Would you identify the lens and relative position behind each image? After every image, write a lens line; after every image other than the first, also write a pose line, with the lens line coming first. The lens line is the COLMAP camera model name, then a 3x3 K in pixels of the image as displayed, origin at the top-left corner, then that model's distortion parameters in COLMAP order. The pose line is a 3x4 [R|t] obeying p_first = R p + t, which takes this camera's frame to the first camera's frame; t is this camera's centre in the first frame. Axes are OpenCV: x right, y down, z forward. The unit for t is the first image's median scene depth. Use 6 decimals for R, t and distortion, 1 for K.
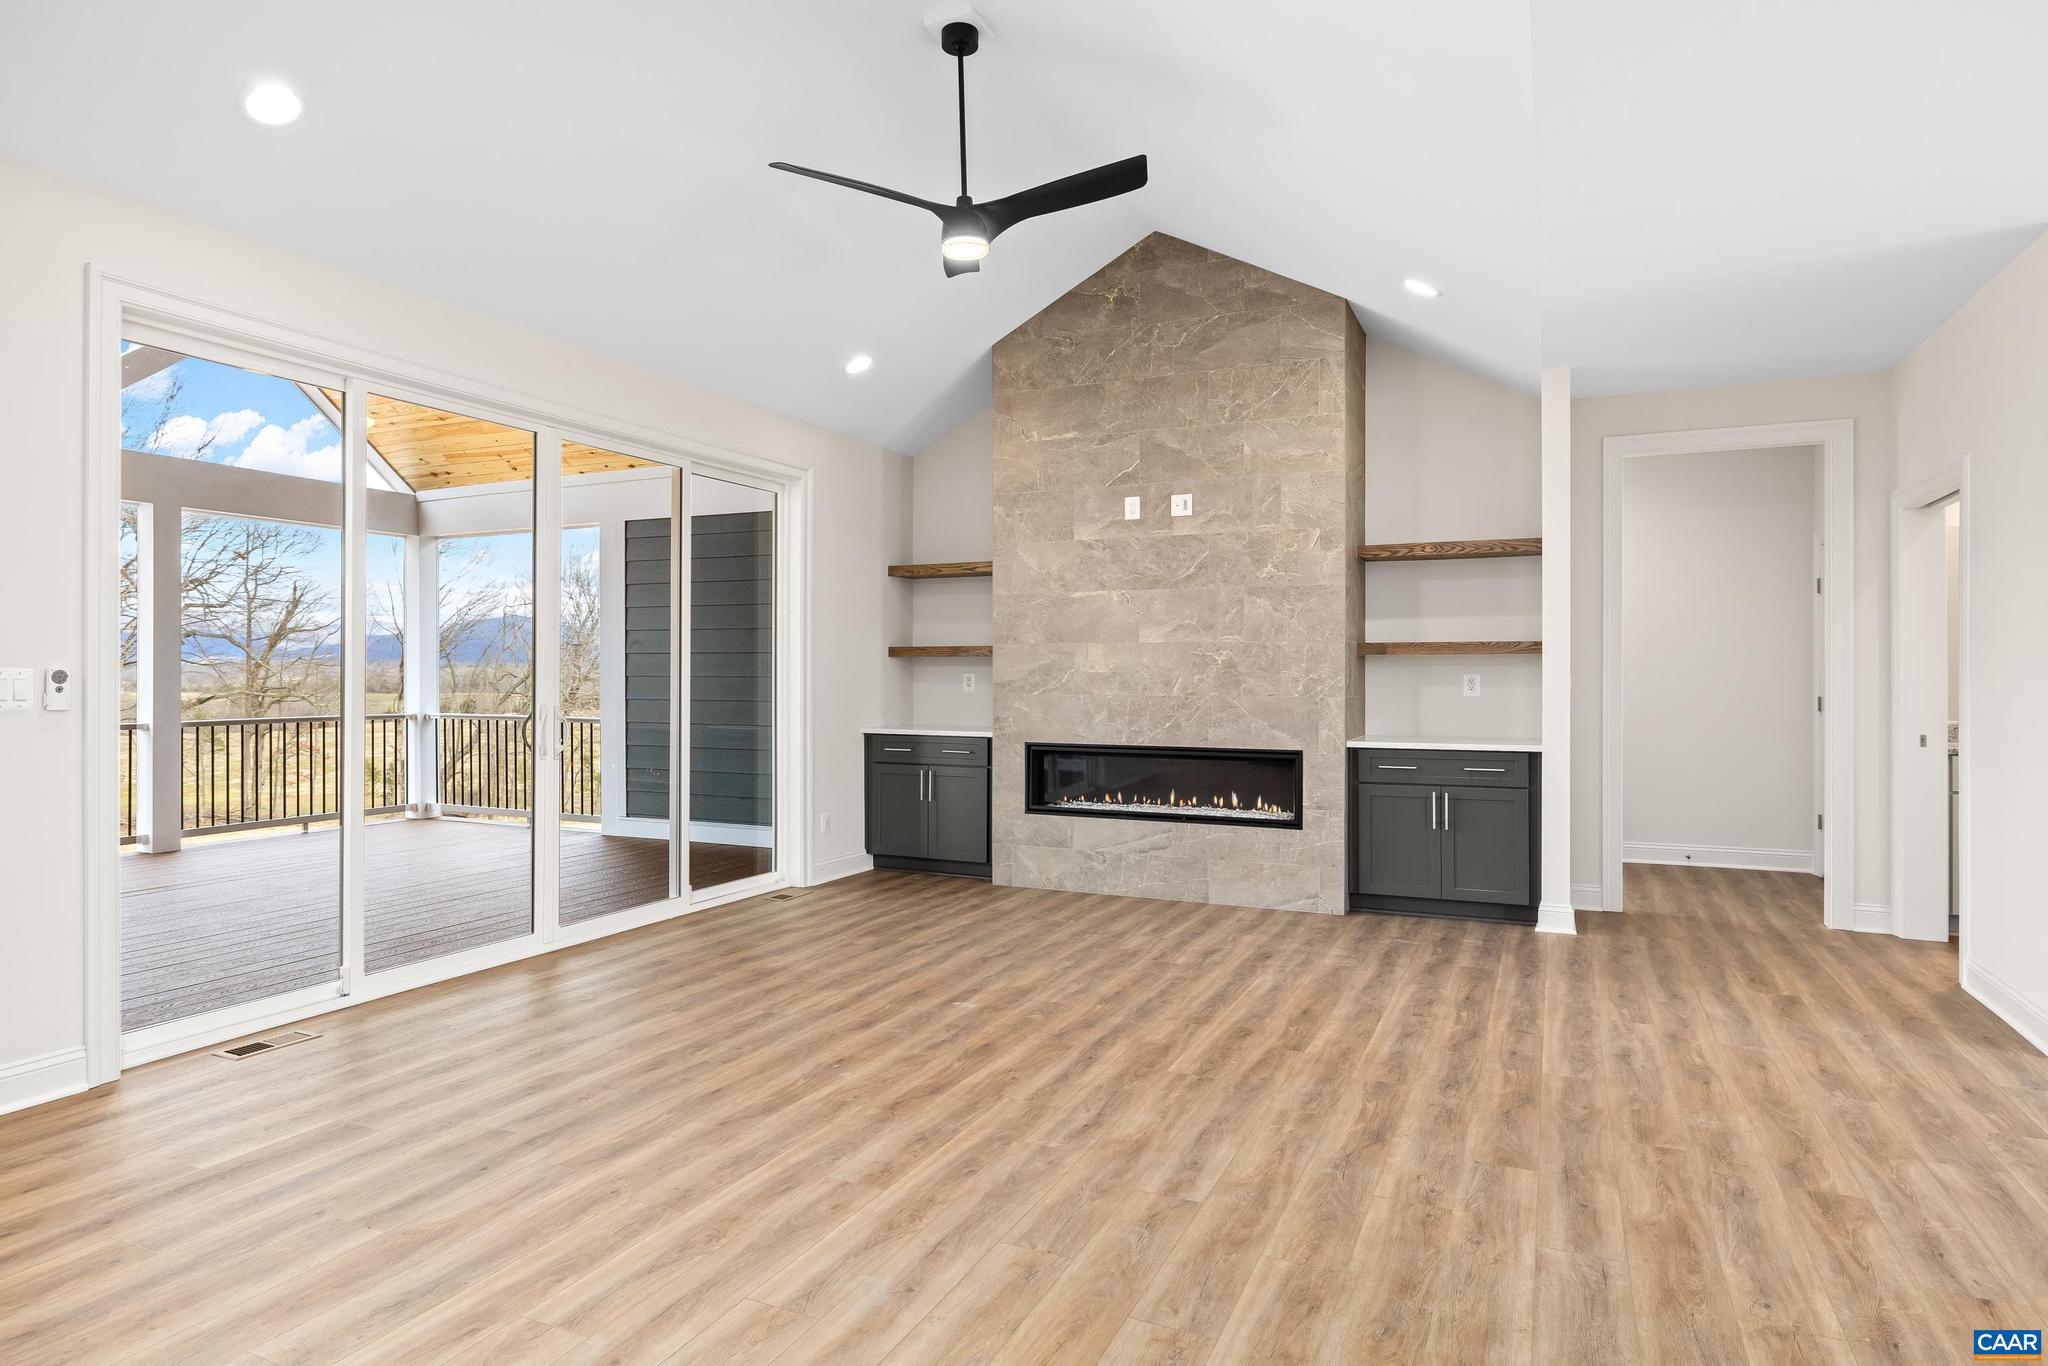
lens RADIAL K [[1158.8, 0, 1010.6], [0, 1158.8, 674.2], [0, 0, 1]] dist [0.000192, -0.000678]
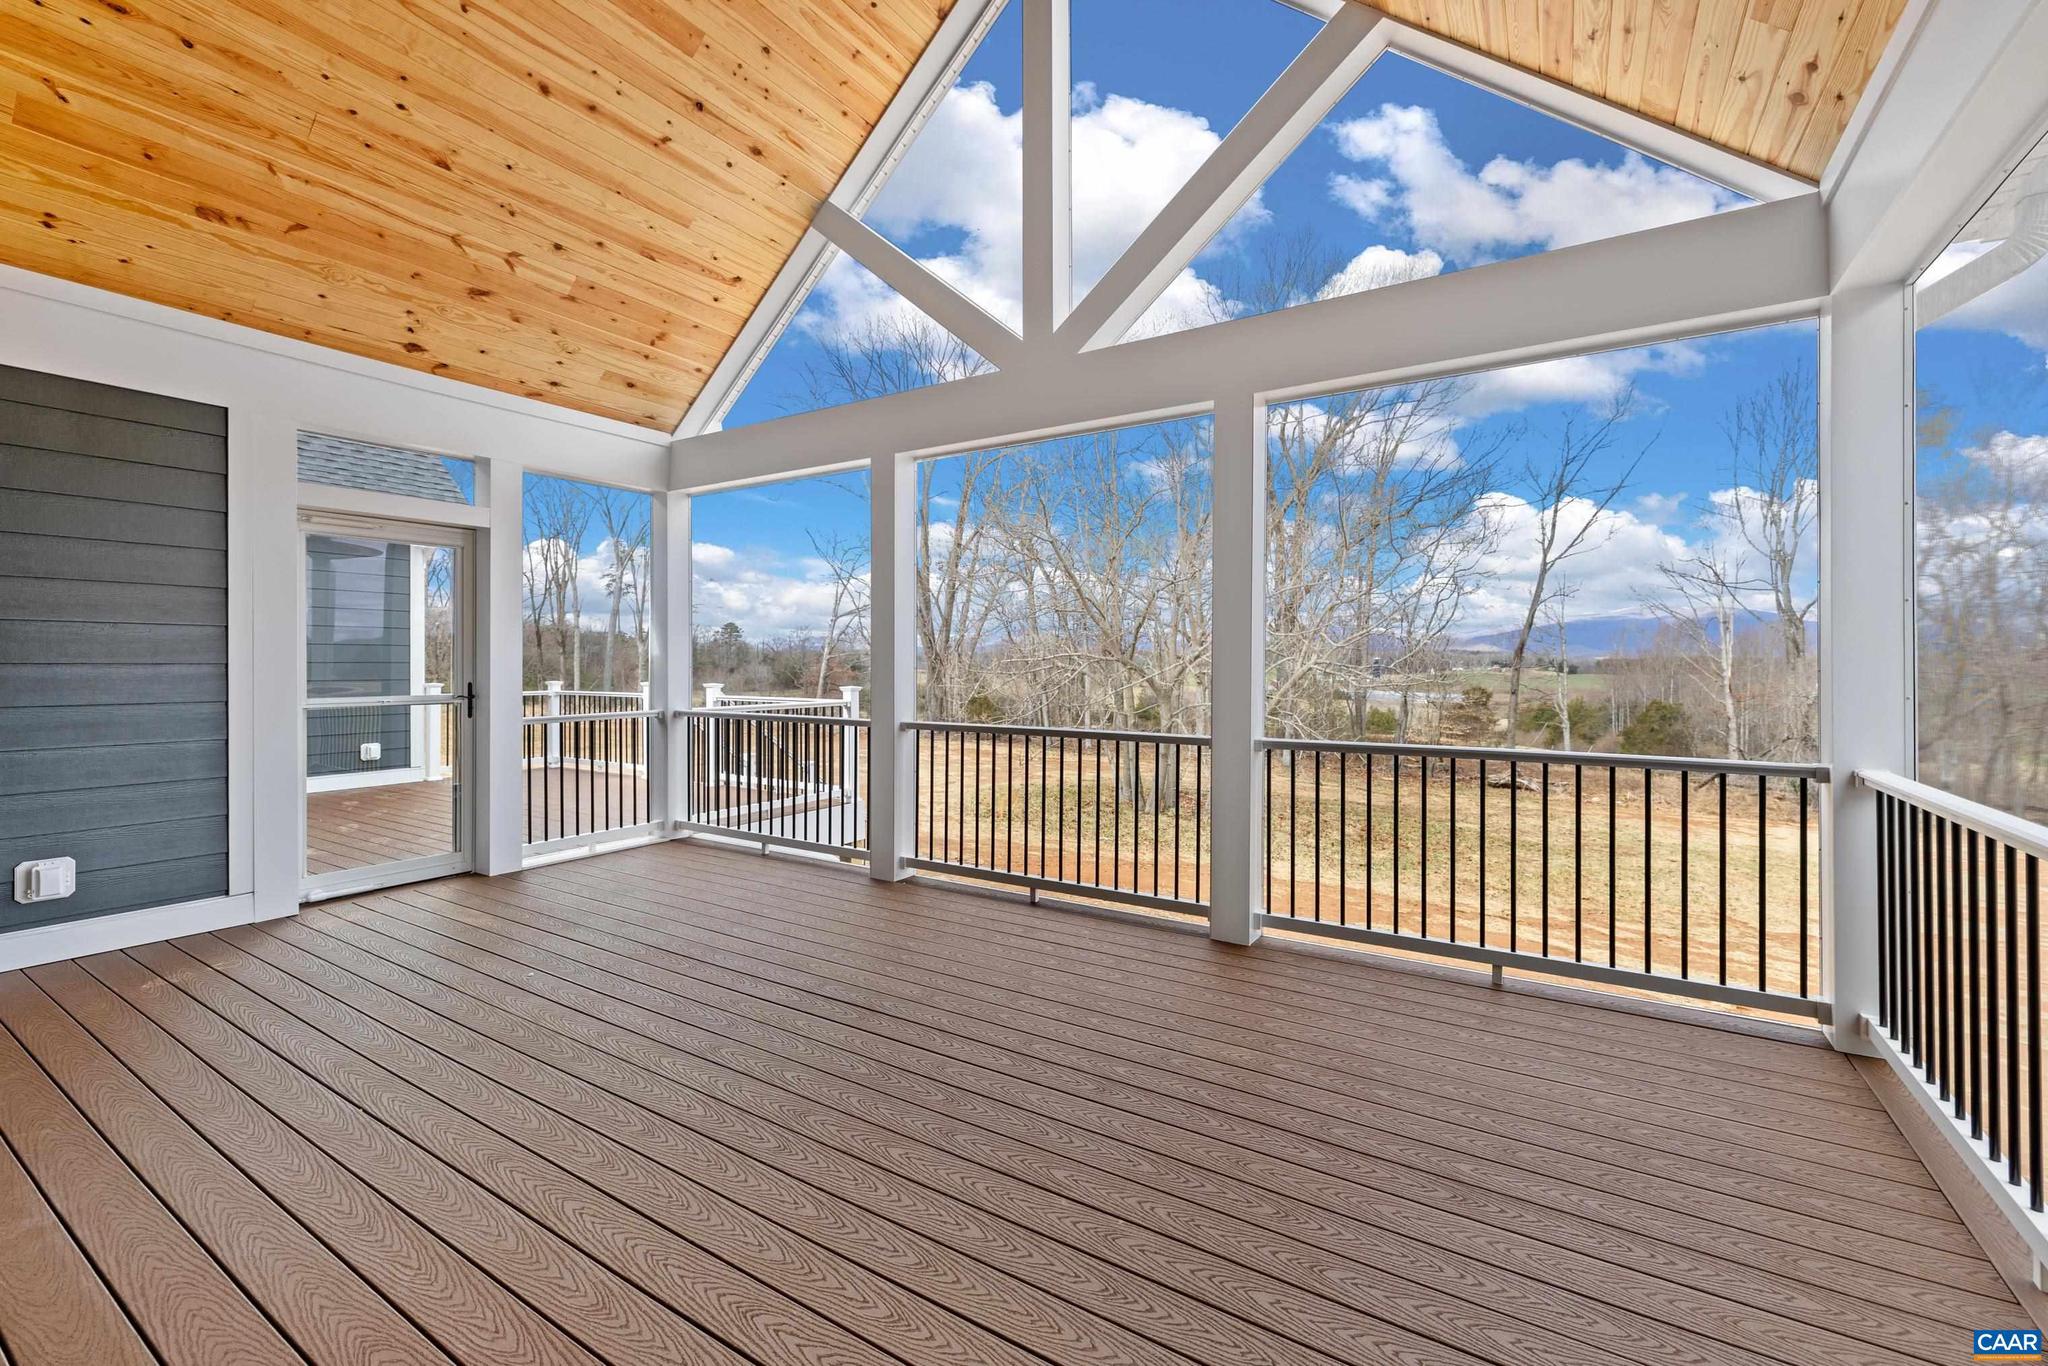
lens RADIAL K [[874.1, 0, 1027.6], [0, 874.1, 682.7], [0, 0, 1]] dist [0.001305, 0.000377]
pose [[-0.130182, 0.019515, -0.991298, -0.316082], [-0.004411, 0.999785, 0.020261, 0.000588], [0.991480, 0.007010, -0.130068, 1.272044]]
